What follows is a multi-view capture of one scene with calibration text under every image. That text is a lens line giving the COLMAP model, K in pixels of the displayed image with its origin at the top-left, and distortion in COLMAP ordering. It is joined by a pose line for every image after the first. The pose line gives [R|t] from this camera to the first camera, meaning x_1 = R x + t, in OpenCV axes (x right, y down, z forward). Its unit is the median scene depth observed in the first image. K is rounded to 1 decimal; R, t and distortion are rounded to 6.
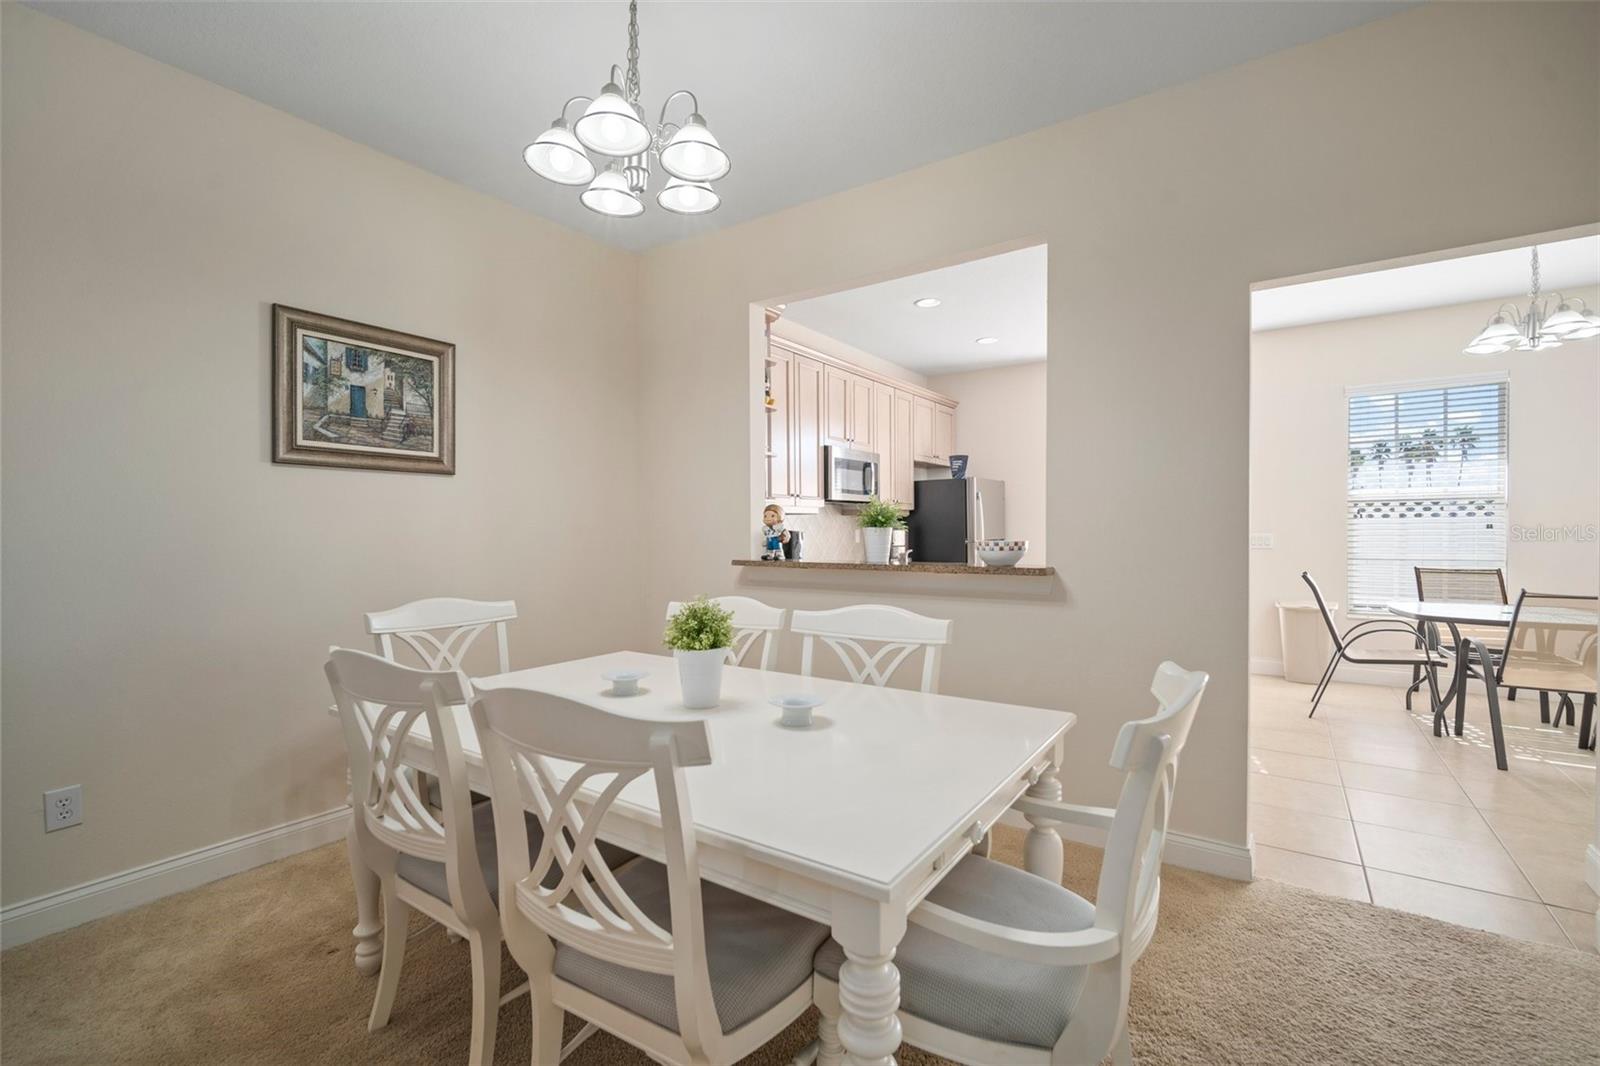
lens RADIAL K [[700.8, 0, 797.3], [0, 700.8, 516.3], [0, 0, 1]] dist [-0.012682, -0.000062]
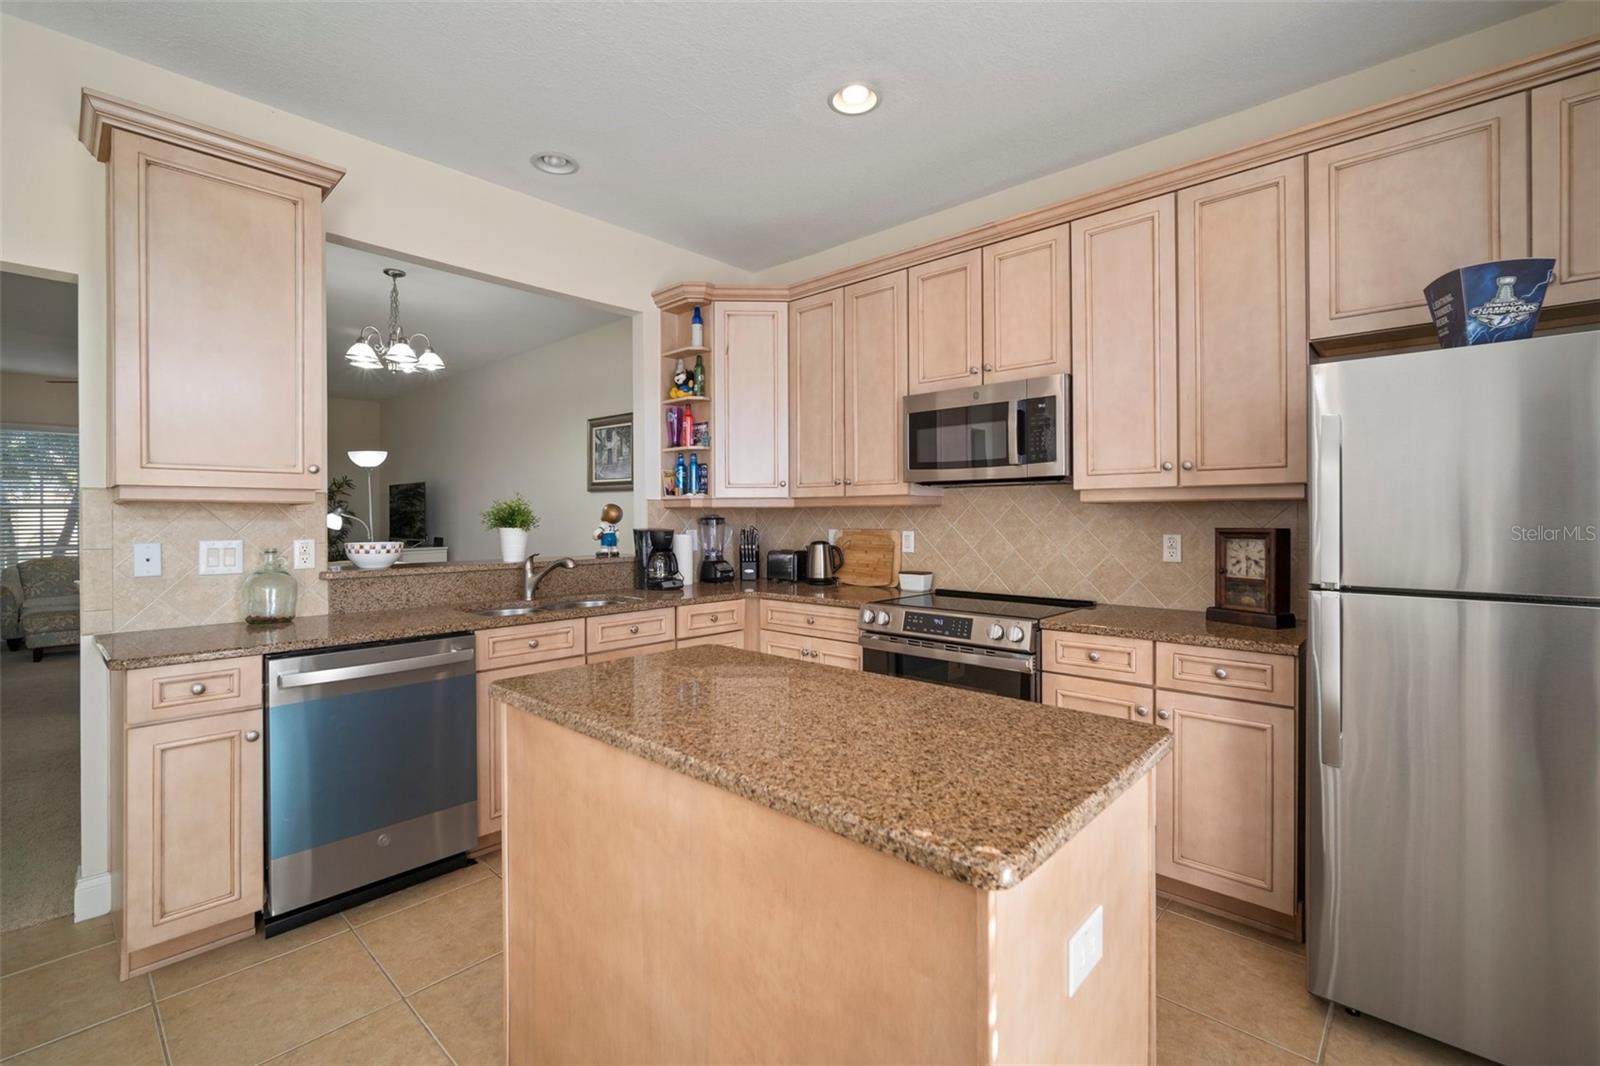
lens RADIAL K [[700.8, 0, 797.3], [0, 700.8, 516.3], [0, 0, 1]] dist [-0.012682, -0.000062]
pose [[-0.139328, 0.009023, -0.990205, 0.589096], [0.020700, 0.999767, 0.006198, 0.000628], [0.990030, -0.019634, -0.139482, 0.852220]]
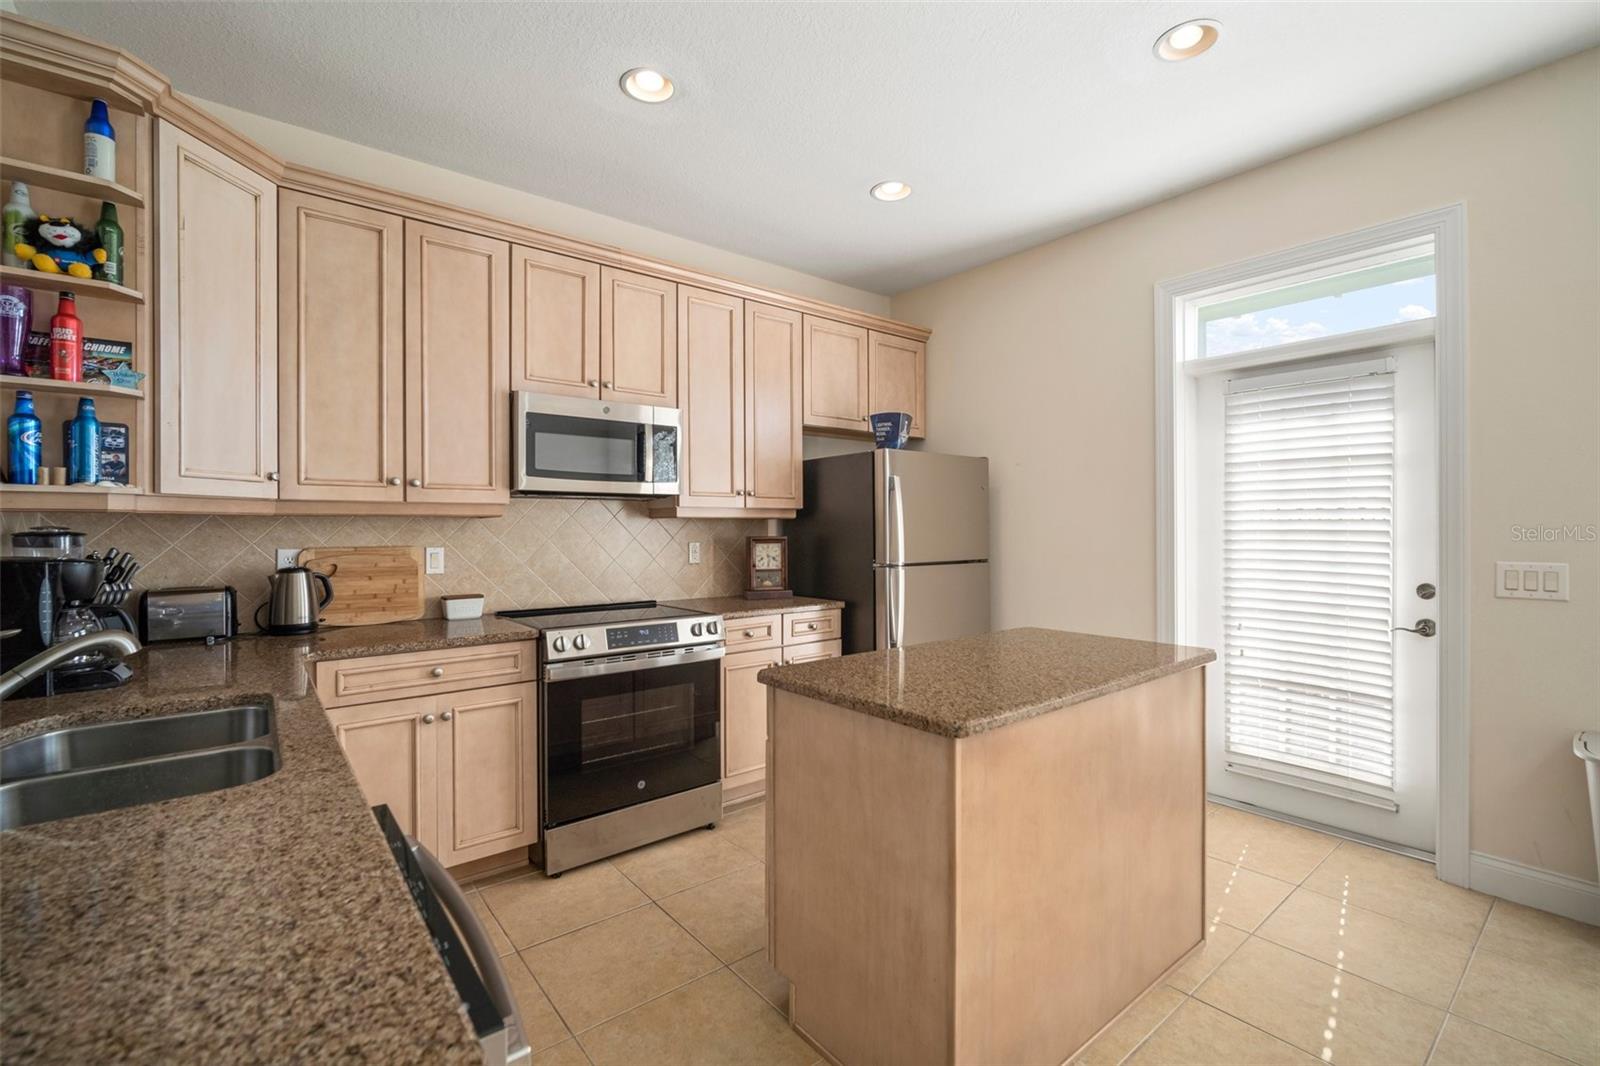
lens RADIAL K [[700.6, 0, 797.8], [0, 700.6, 531.2], [0, 0, 1]] dist [-0.014274, 0.004563]
pose [[0.959933, 0.008874, -0.280088, 0.353331], [-0.001916, 0.999683, 0.025107, -0.004994], [0.280222, -0.023564, 0.959646, 0.460601]]
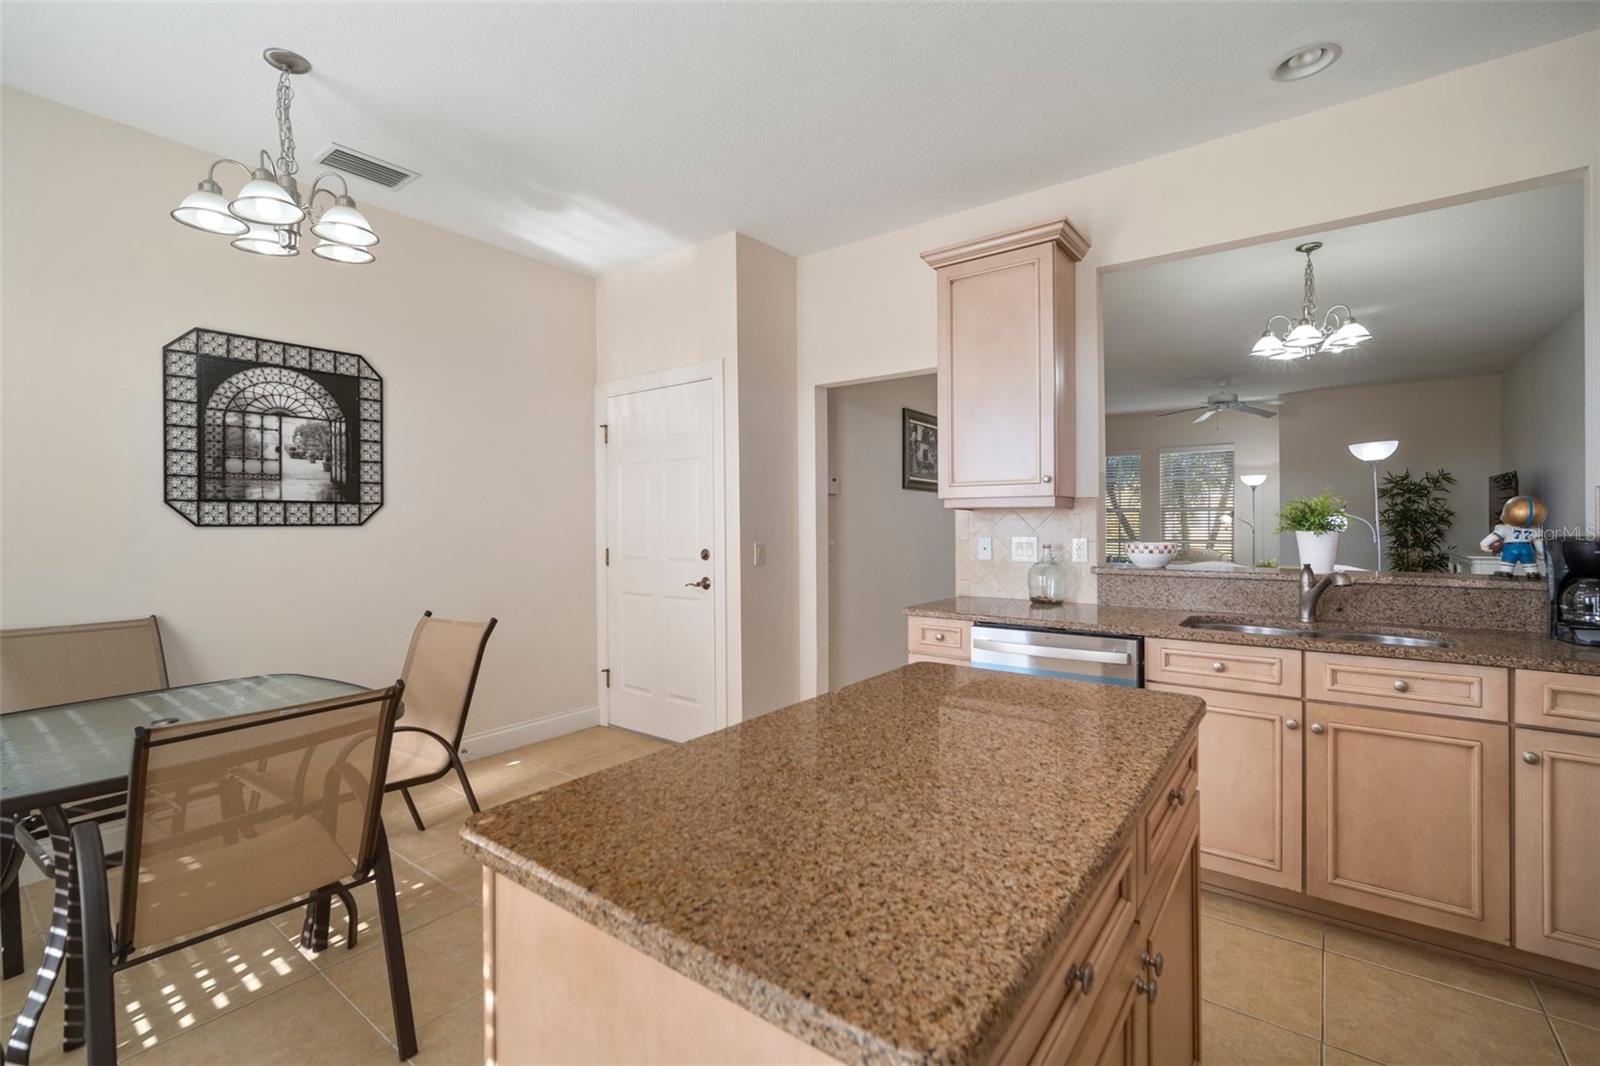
lens RADIAL K [[704.1, 0, 797.8], [0, 704.1, 523.1], [0, 0, 1]] dist [-0.015735, 0.005970]
pose [[-0.999039, 0.013554, 0.041674, 0.381134], [0.012967, 0.999813, -0.014318, 0.005615], [-0.041861, -0.013764, -0.999029, 1.014633]]
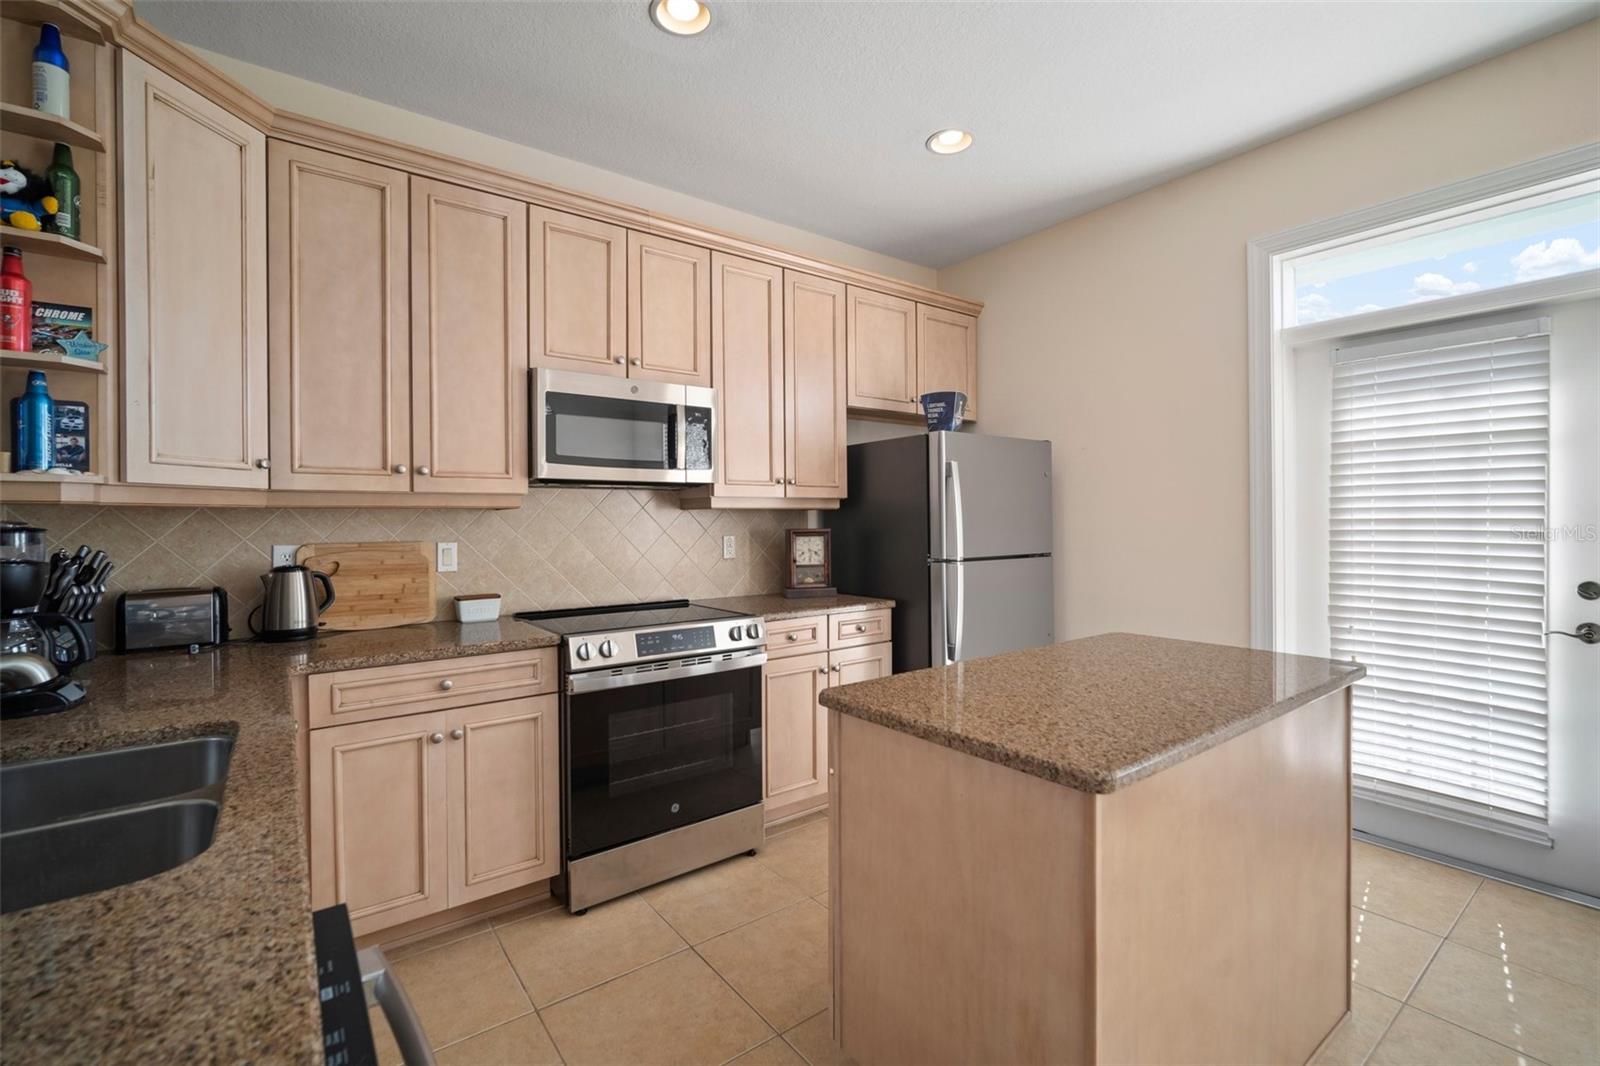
lens RADIAL K [[704.1, 0, 797.8], [0, 704.1, 523.1], [0, 0, 1]] dist [-0.015735, 0.005970]
pose [[0.950074, 0.004930, -0.311987, 0.322488], [0.003069, 0.999679, 0.025142, -0.003741], [0.312011, -0.024844, 0.949754, 0.505553]]
